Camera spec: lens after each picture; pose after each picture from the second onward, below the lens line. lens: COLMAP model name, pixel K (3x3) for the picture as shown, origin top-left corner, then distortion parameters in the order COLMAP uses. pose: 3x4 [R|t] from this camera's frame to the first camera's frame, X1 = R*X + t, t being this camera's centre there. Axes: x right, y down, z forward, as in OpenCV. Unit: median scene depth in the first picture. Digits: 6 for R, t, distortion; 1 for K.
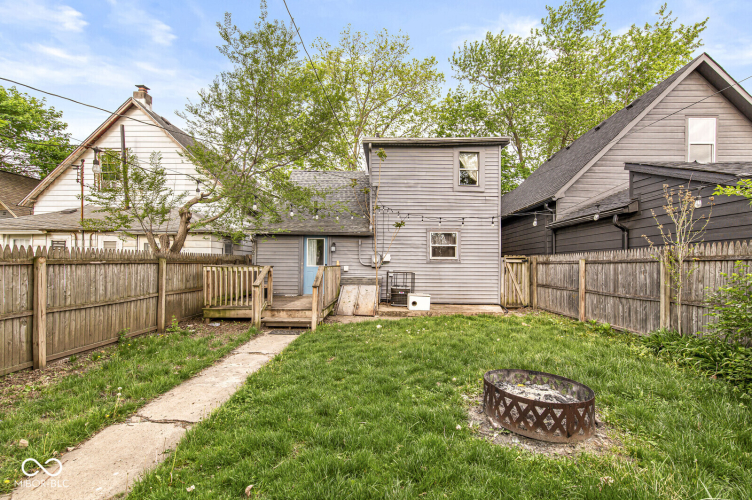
lens RADIAL K [[345.1, 0, 373.5], [0, 345.1, 265.1], [0, 0, 1]] dist [0.000031, 0.000150]
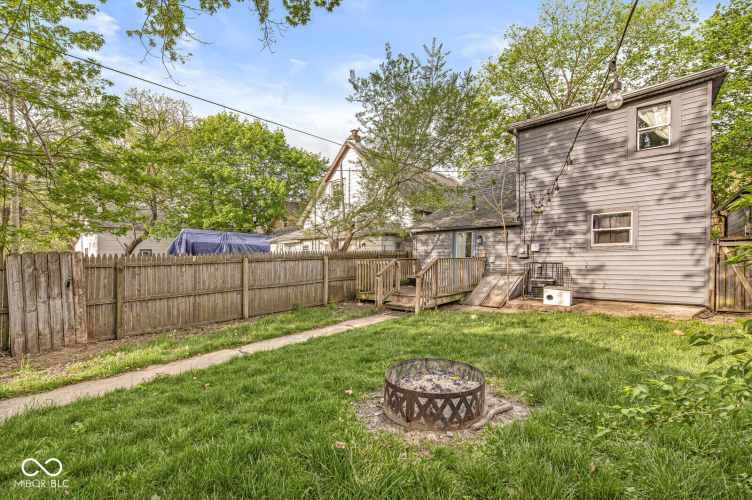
lens RADIAL K [[331.3, 0, 380.6], [0, 331.3, 257.6], [0, 0, 1]] dist [-0.001178, -0.000213]
pose [[0.772243, -0.025065, -0.634833, 0.331984], [0.024767, 0.999650, -0.009341, 0.005295], [0.634845, -0.008510, 0.772593, 0.056551]]
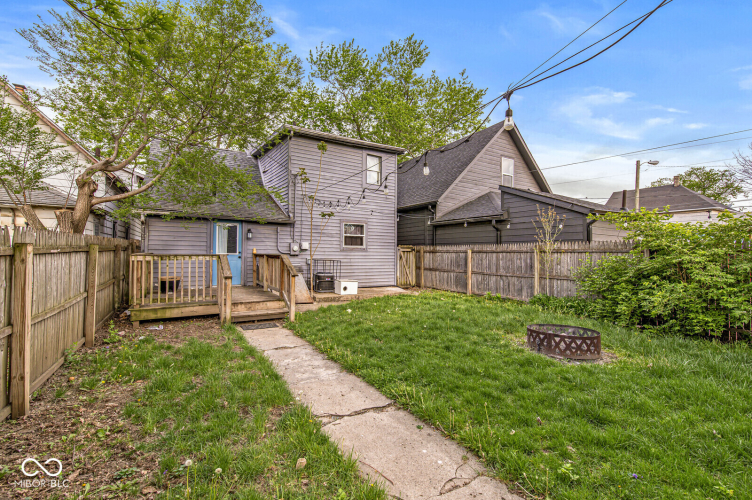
lens RADIAL K [[337.4, 0, 381.6], [0, 337.4, 250.1], [0, 0, 1]] dist [-0.001386, -0.000148]
pose [[0.837142, 0.006380, 0.546948, -0.371424], [-0.004744, 0.999979, -0.004404, -0.005861], [-0.546964, 0.001092, 0.837155, 0.047157]]
